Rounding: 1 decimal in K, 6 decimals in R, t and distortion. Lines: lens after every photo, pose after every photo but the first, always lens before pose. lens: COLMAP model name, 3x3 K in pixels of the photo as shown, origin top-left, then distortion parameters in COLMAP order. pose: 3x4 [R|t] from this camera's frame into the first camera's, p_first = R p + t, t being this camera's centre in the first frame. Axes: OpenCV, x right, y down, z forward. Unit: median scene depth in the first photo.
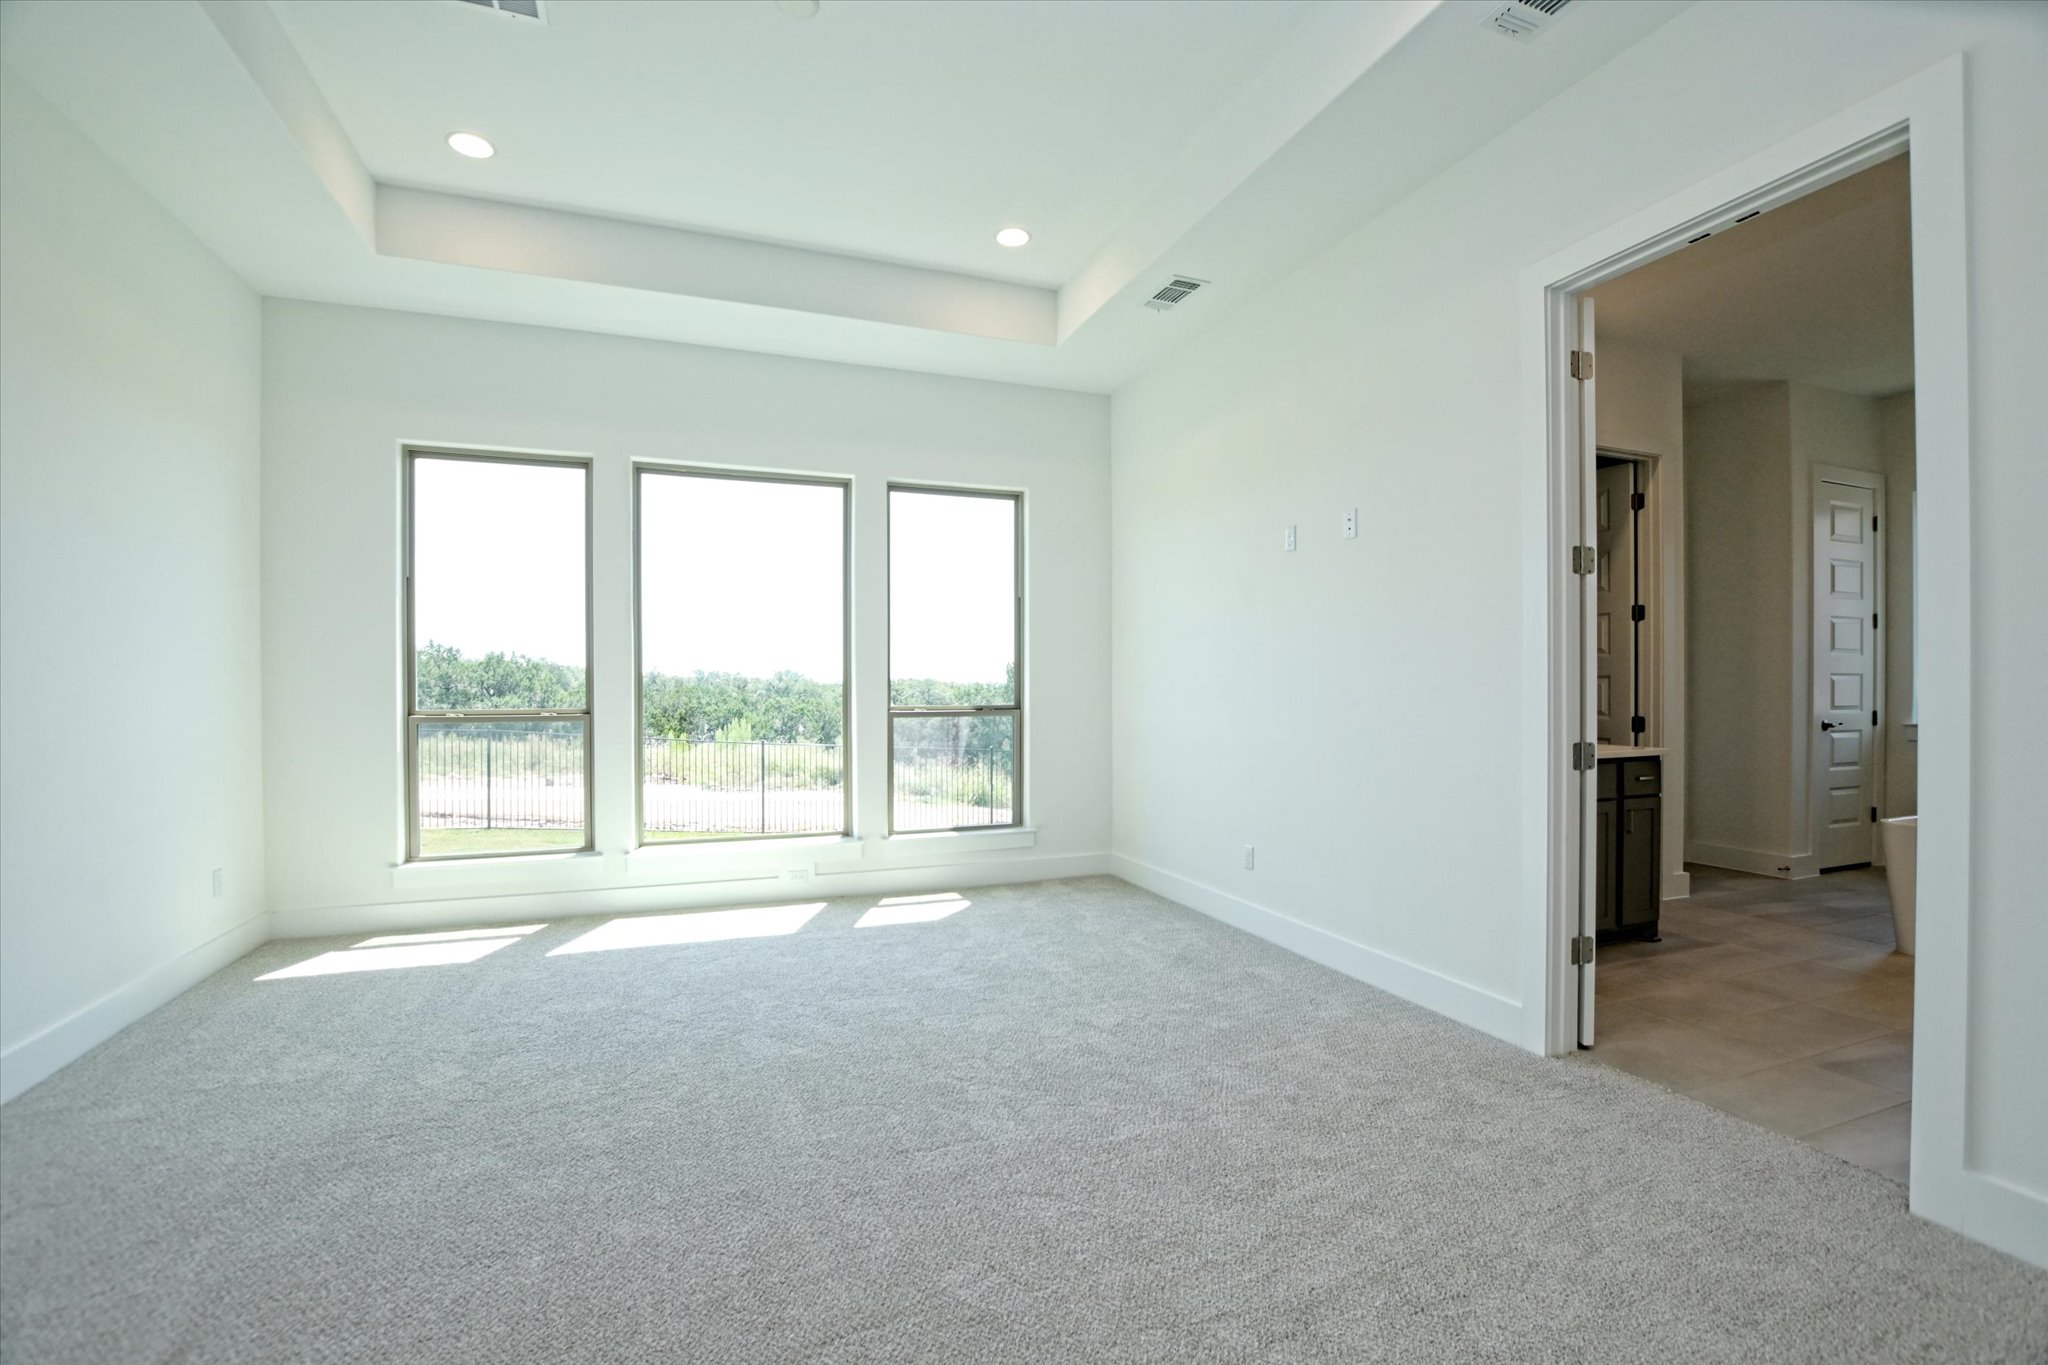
lens RADIAL K [[925.5, 0, 1026.2], [0, 925.5, 668.3], [0, 0, 1]] dist [-0.029210, -0.000395]
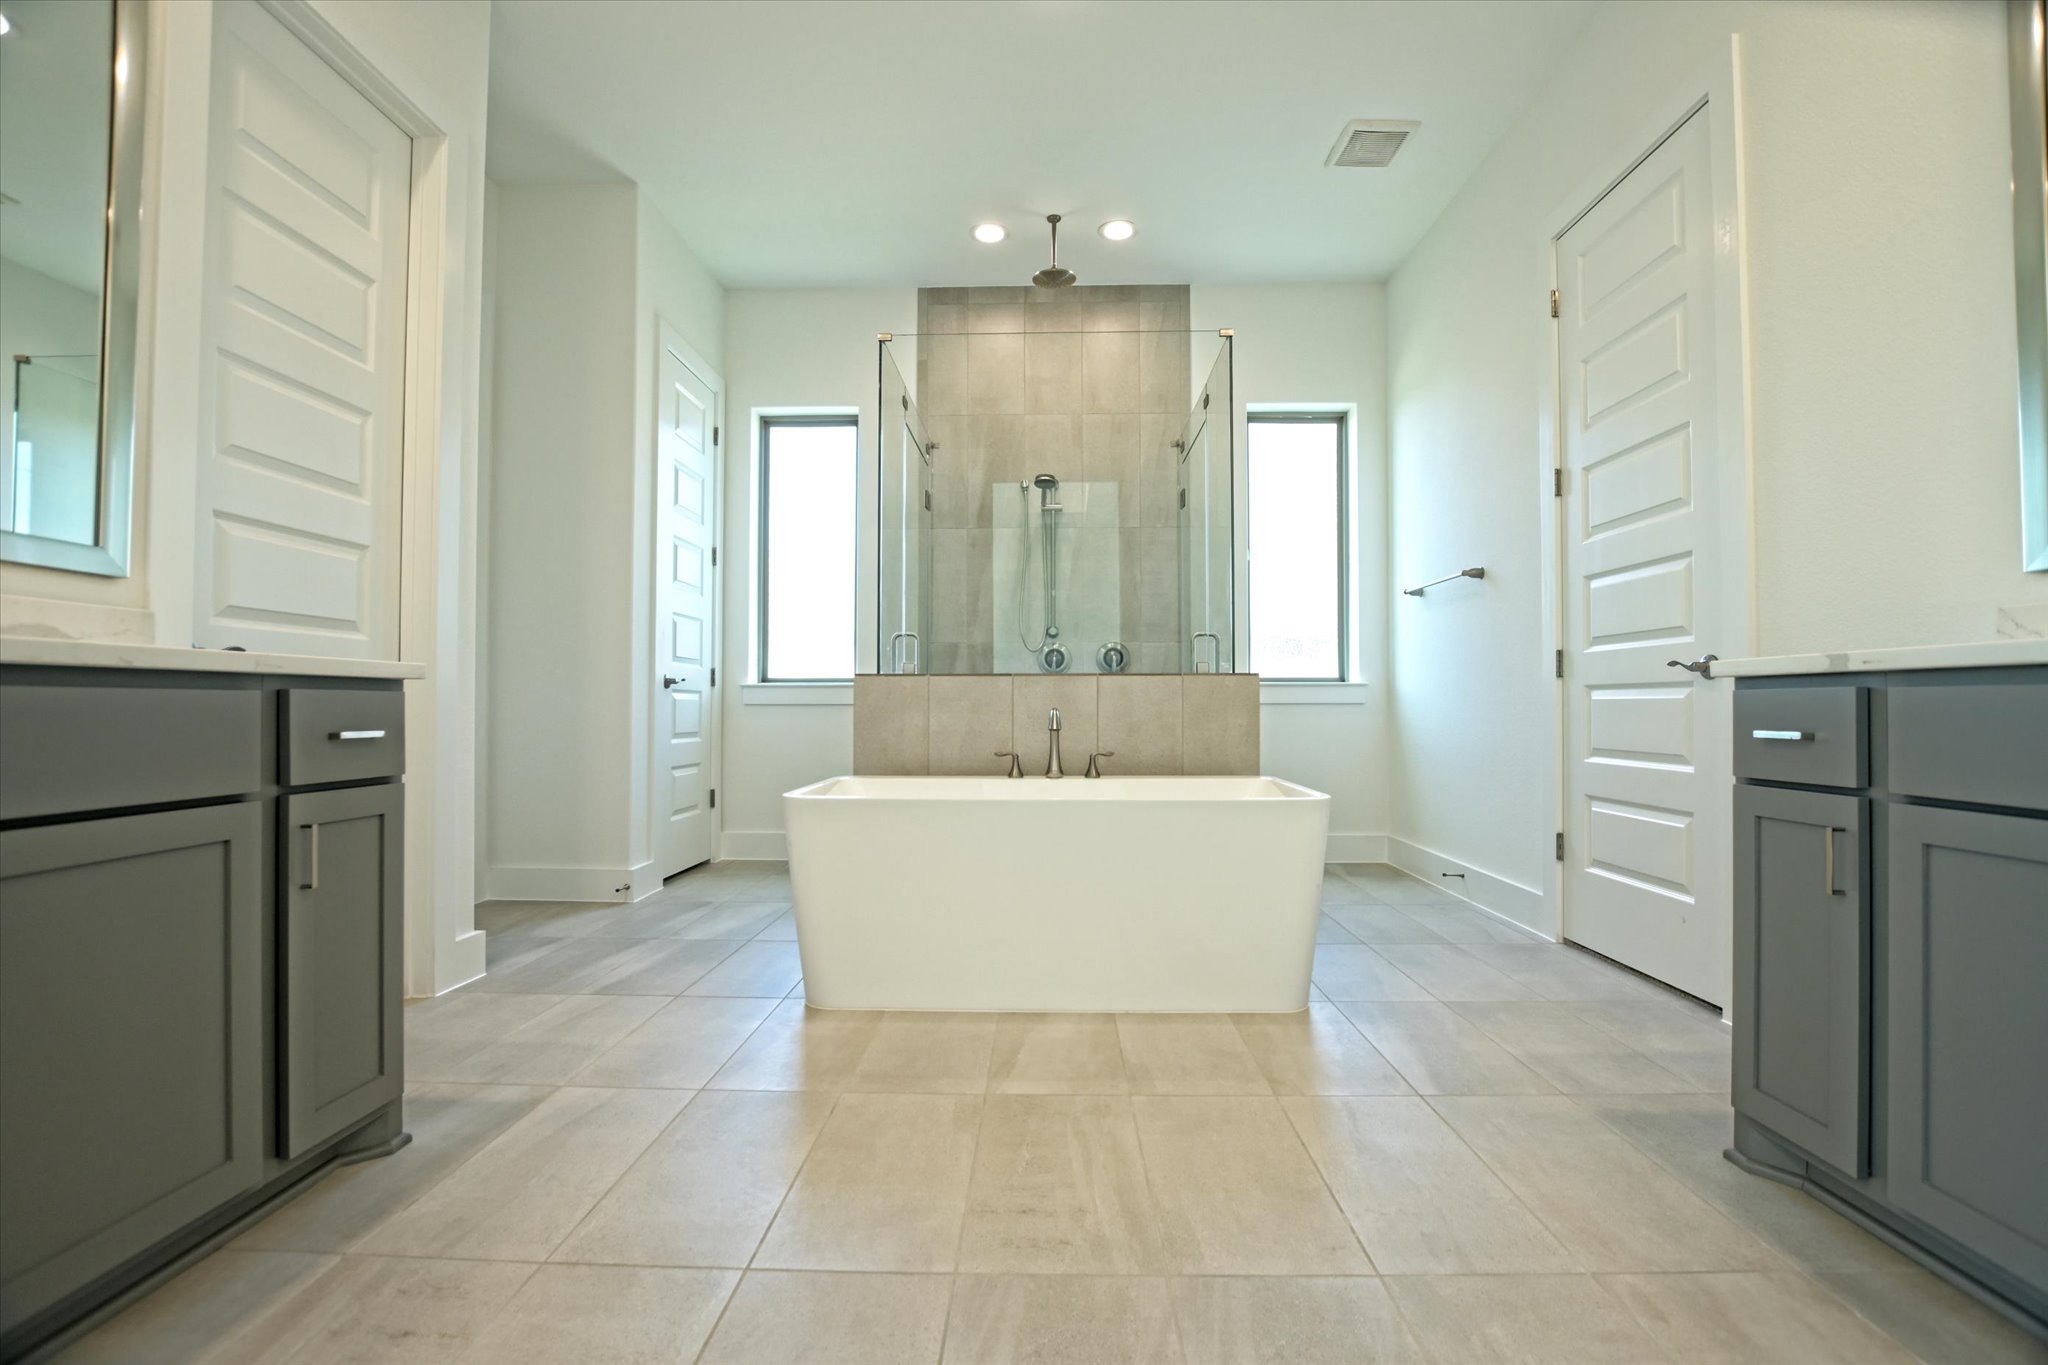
lens RADIAL K [[889.1, 0, 1036.8], [0, 889.1, 676.2], [0, 0, 1]] dist [-0.019269, -0.000231]
pose [[0.383958, 0.020091, 0.923132, 0.331064], [0.009494, 0.999624, -0.025705, 0.079662], [-0.923302, 0.018634, 0.383624, 0.442211]]
